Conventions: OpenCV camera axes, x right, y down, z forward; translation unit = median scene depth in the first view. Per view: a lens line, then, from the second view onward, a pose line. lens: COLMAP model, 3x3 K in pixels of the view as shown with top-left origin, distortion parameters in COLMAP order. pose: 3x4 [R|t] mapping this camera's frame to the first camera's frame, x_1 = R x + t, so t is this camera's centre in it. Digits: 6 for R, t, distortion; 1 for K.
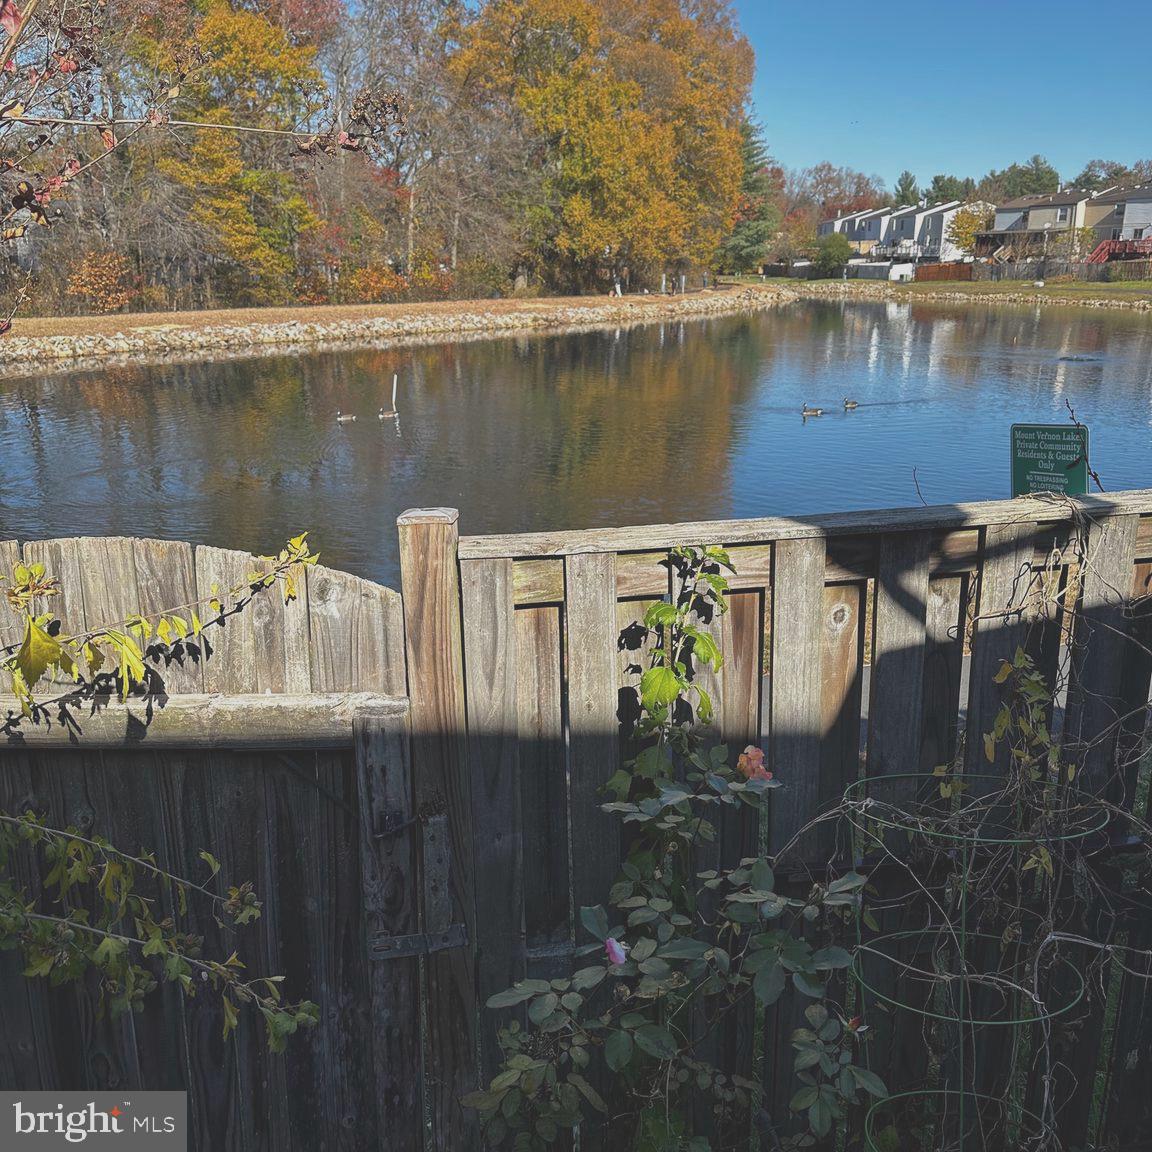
lens RADIAL K [[1057.5, 0, 576.0], [0, 1057.5, 576.0], [0, 0, 1]] dist [0.111078, -0.257815]
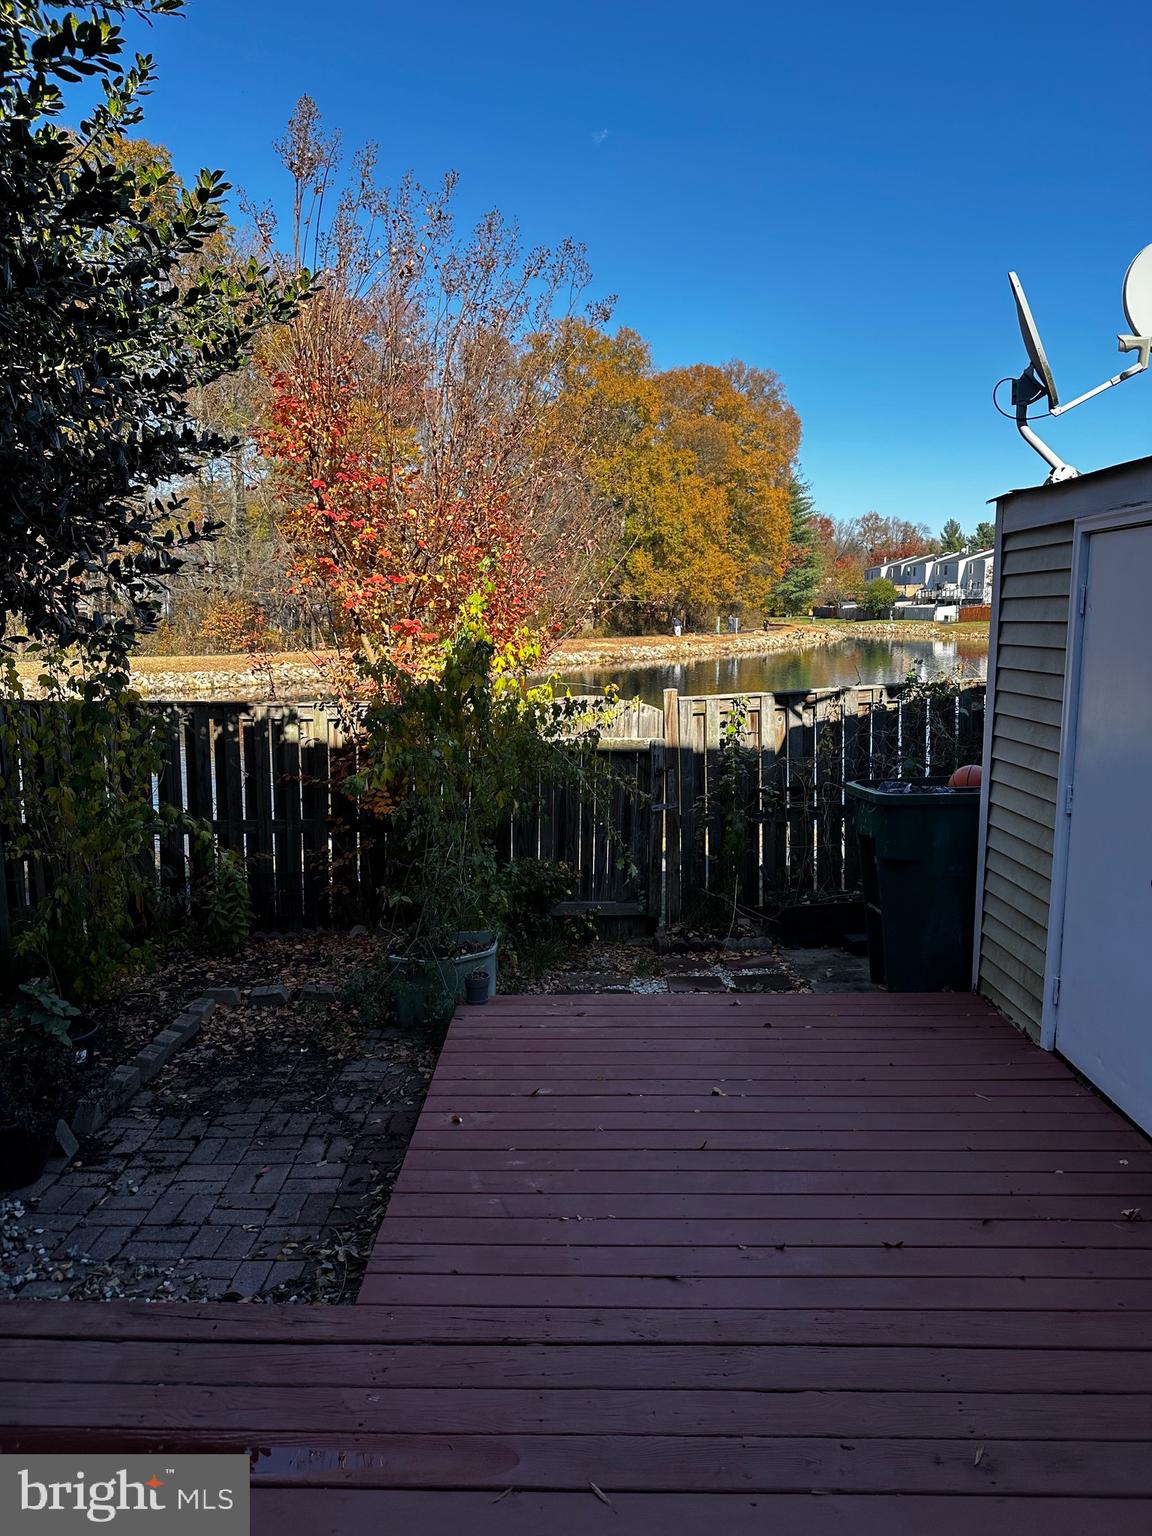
lens RADIAL K [[1080.8, 0, 549.5], [0, 1080.8, 762.2], [0, 0, 1]] dist [0.053187, 0.000529]
pose [[0.997344, 0.004624, -0.072690, -0.014695], [-0.014837, 0.989955, -0.140604, 0.038598], [0.071310, 0.141310, 0.987394, -0.146364]]
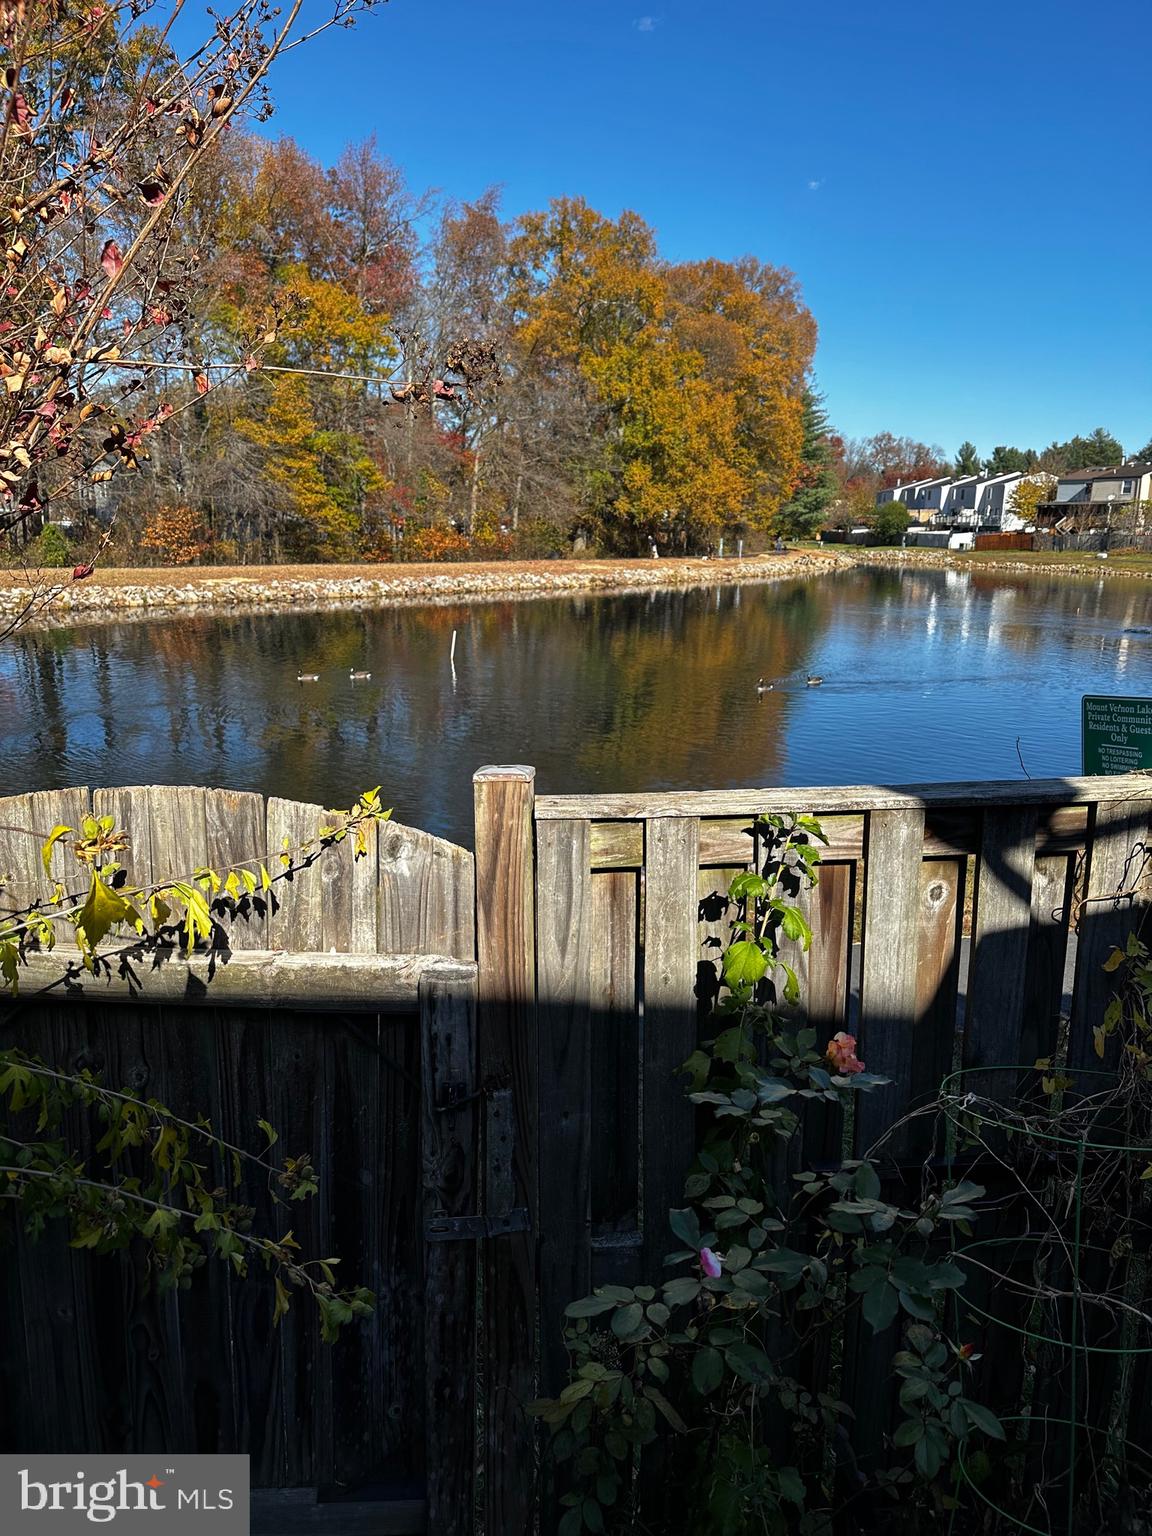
lens RADIAL K [[1056.7, 0, 573.3], [0, 1056.7, 773.0], [0, 0, 1]] dist [0.117830, -0.273279]
pose [[0.998312, 0.029837, -0.049827, -0.001474], [-0.032646, 0.997867, -0.056538, -0.000233], [0.048034, 0.058069, 0.997156, 0.002114]]
